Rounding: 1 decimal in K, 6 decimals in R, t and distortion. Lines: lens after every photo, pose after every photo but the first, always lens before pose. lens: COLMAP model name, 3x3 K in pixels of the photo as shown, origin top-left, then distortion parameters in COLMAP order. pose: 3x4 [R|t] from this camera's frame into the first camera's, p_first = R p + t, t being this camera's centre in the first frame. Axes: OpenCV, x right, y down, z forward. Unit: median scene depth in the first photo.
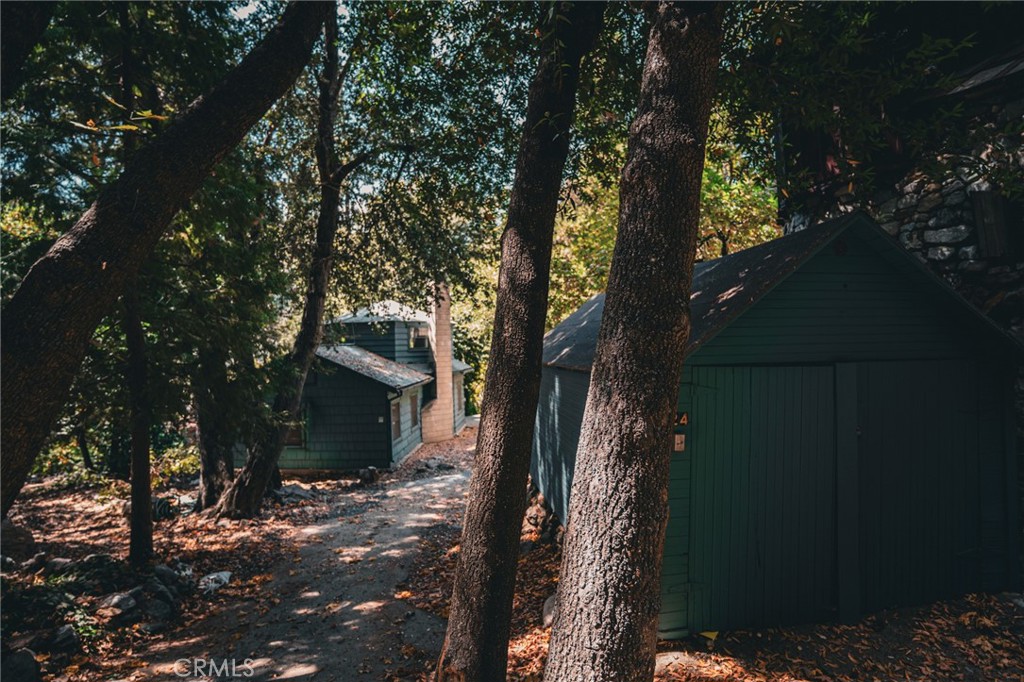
lens RADIAL K [[501.7, 0, 512.0], [0, 501.7, 341.0], [0, 0, 1]] dist [-0.065827, 0.039181]
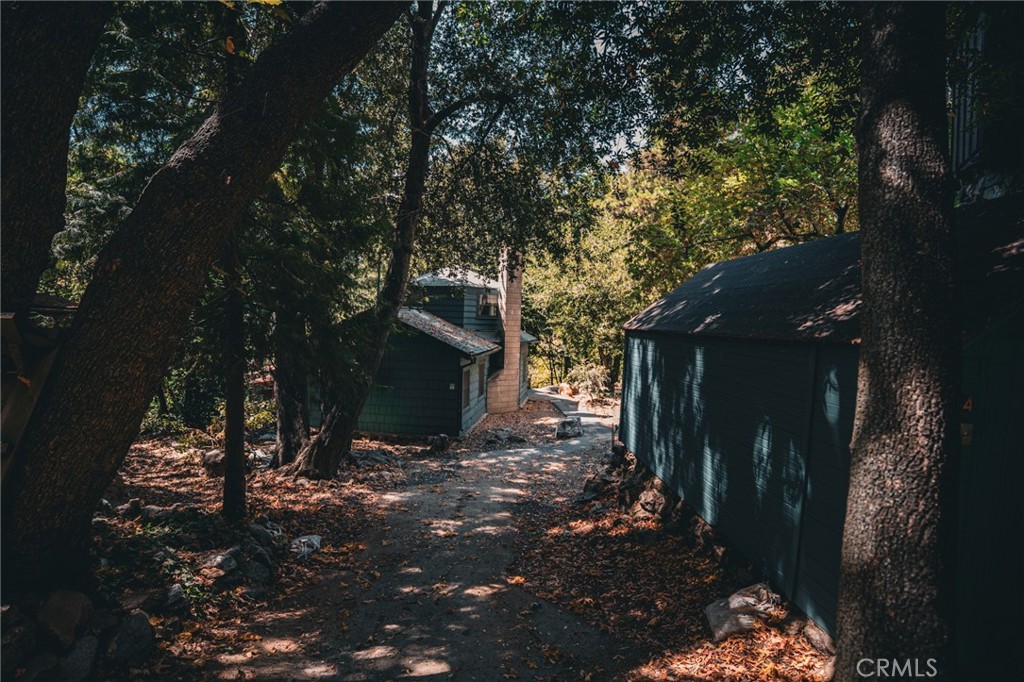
lens RADIAL K [[496.8, 0, 512.0], [0, 496.8, 341.0], [0, 0, 1]] dist [-0.091608, 0.068862]
pose [[0.995576, 0.057495, -0.074314, -0.117089], [-0.053886, 0.997310, 0.049694, 0.022646], [0.076971, -0.045470, 0.995996, 0.083522]]
